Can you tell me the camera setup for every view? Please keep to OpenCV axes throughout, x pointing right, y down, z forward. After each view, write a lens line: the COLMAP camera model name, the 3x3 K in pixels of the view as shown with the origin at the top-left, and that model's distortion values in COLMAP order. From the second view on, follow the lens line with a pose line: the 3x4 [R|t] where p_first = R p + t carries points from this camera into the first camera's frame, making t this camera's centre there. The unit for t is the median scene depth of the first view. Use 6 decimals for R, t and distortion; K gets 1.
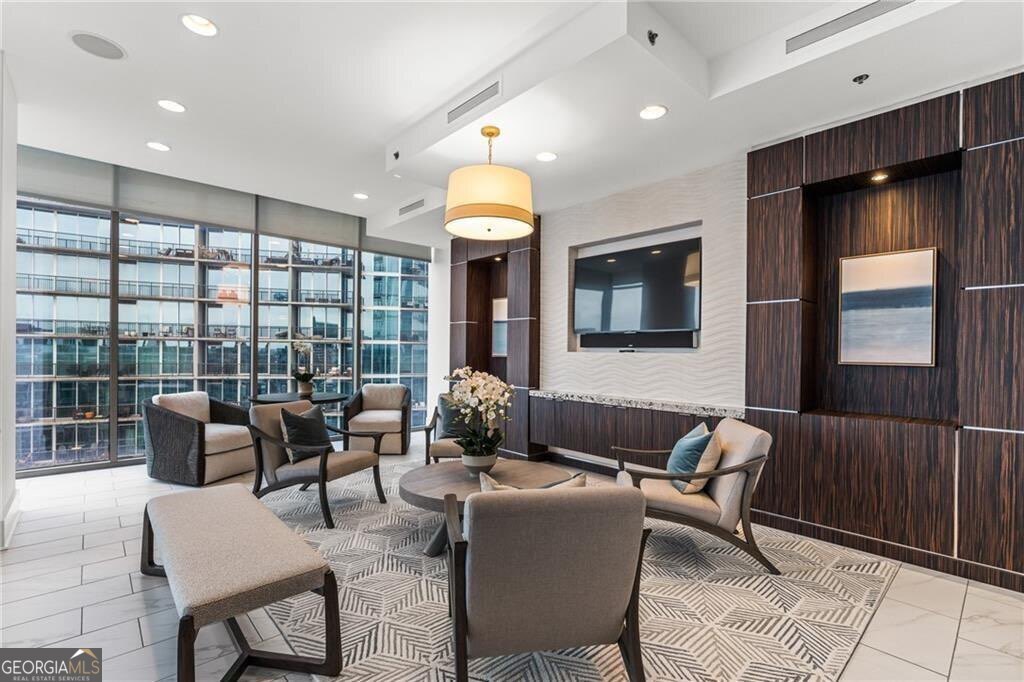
lens RADIAL K [[470.2, 0, 513.4], [0, 470.2, 351.8], [0, 0, 1]] dist [-0.000905, -0.000371]
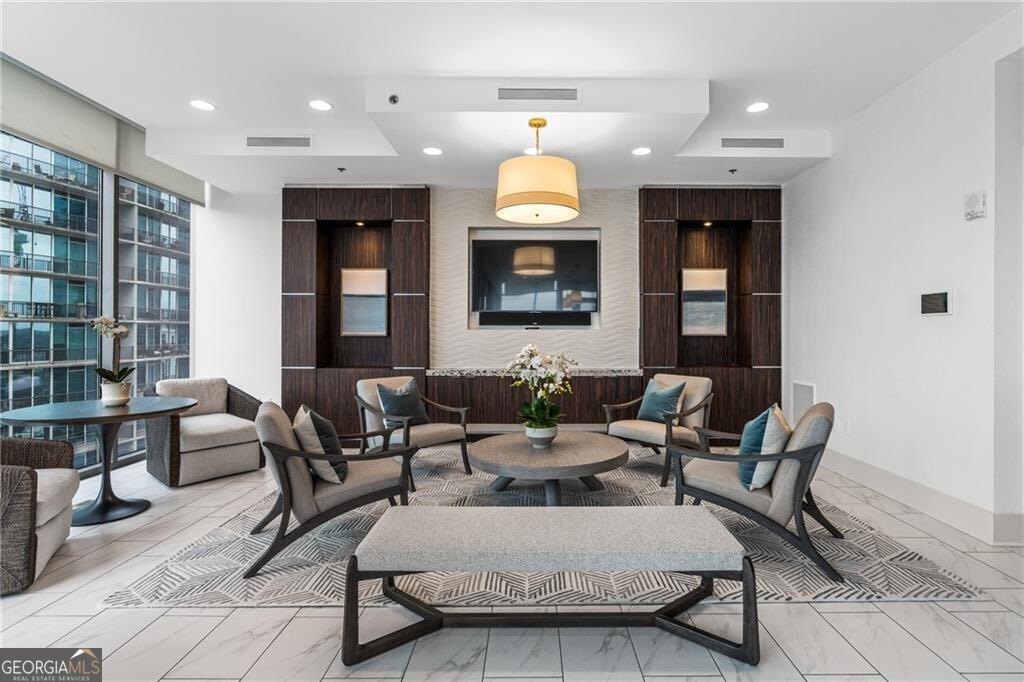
lens RADIAL K [[493.7, 0, 536.5], [0, 493.7, 327.5], [0, 0, 1]] dist [-0.000022, -0.000028]
pose [[0.674131, -0.006459, 0.738584, -0.861962], [0.006875, 0.999973, 0.002470, -0.008460], [-0.738580, 0.003413, 0.674157, 0.244030]]
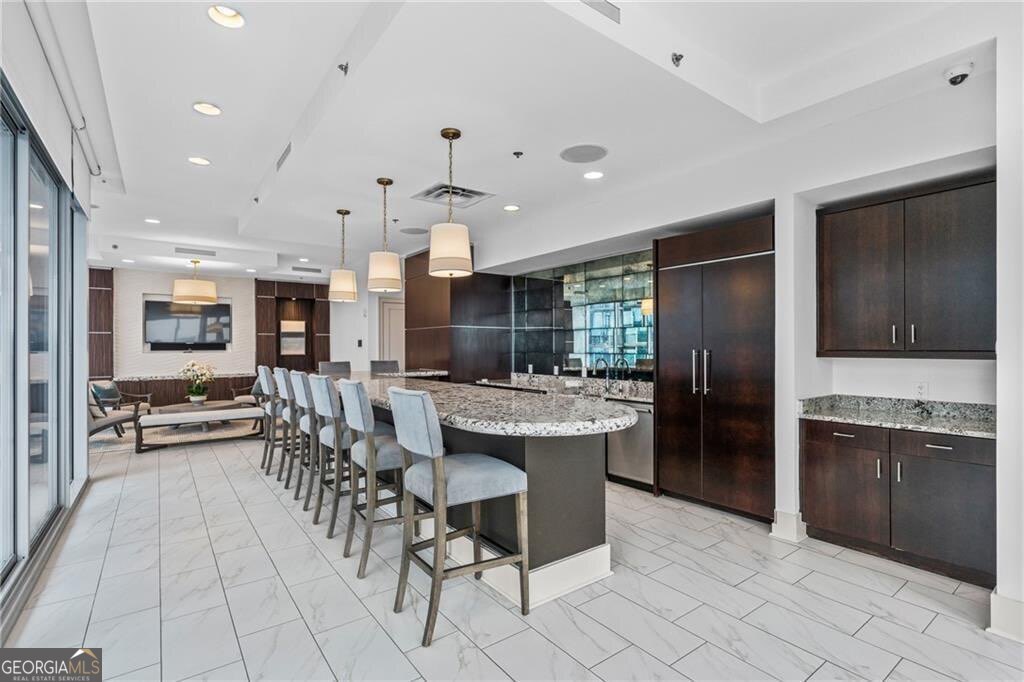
lens RADIAL K [[477.9, 0, 509.4], [0, 477.9, 344.8], [0, 0, 1]] dist [-0.002669, -0.000163]
pose [[0.117517, -0.008376, 0.993036, -2.223031], [0.005986, 0.999952, 0.007726, -0.055610], [-0.993053, 0.005036, 0.117561, -0.846142]]
